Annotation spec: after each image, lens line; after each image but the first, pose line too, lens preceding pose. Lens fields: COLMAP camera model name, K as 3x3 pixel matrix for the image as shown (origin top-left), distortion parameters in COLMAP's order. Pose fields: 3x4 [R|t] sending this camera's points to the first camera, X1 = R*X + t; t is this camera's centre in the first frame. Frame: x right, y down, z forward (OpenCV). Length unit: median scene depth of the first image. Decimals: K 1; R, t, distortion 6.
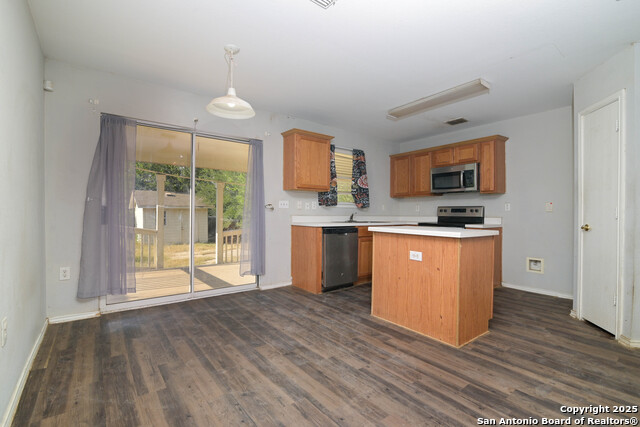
lens RADIAL K [[295.4, 0, 318.9], [0, 295.4, 213.9], [0, 0, 1]] dist [-0.016608, 0.000223]
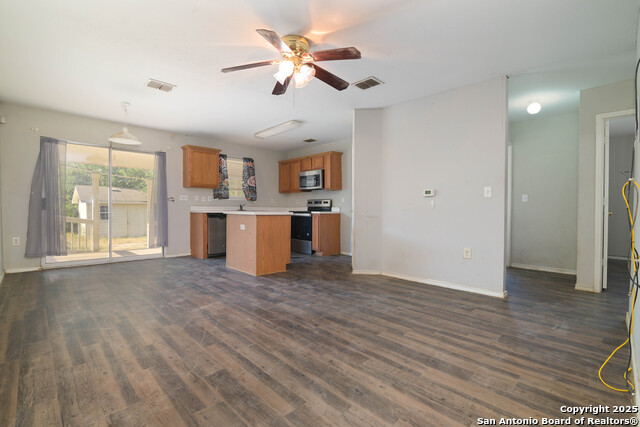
lens RADIAL K [[295.4, 0, 319.7], [0, 295.4, 214.2], [0, 0, 1]] dist [-0.016608, 0.000223]
pose [[0.992851, -0.004251, 0.119281, 0.361387], [0.002577, 0.999896, 0.014183, 0.028750], [-0.119328, -0.013774, 0.992759, -0.476591]]
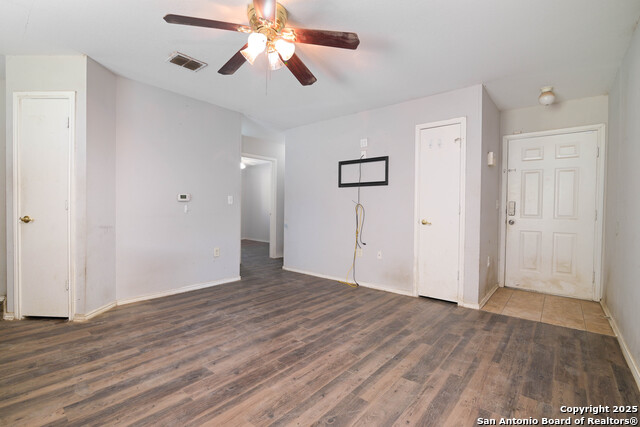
lens RADIAL K [[295.4, 0, 317.9], [0, 295.4, 211.9], [0, 0, 1]] dist [-0.016608, 0.000223]
pose [[-0.219116, -0.021747, 0.975456, -0.139317], [-0.008424, 0.999756, 0.020396, -0.001951], [-0.975662, -0.003748, -0.219246, 0.197777]]
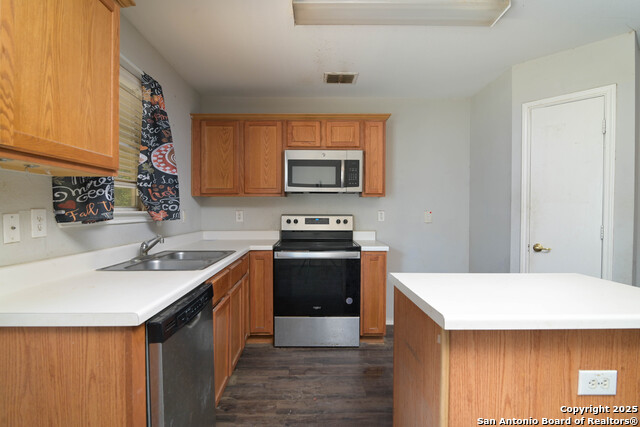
lens RADIAL K [[325.9, 0, 319.4], [0, 325.9, 213.8], [0, 0, 1]] dist [-0.013796, -0.000278]
pose [[0.584695, -0.016336, 0.811089, -0.116019], [0.005288, 0.999853, 0.016326, -0.045190], [-0.811236, -0.005257, 0.584695, 0.668229]]
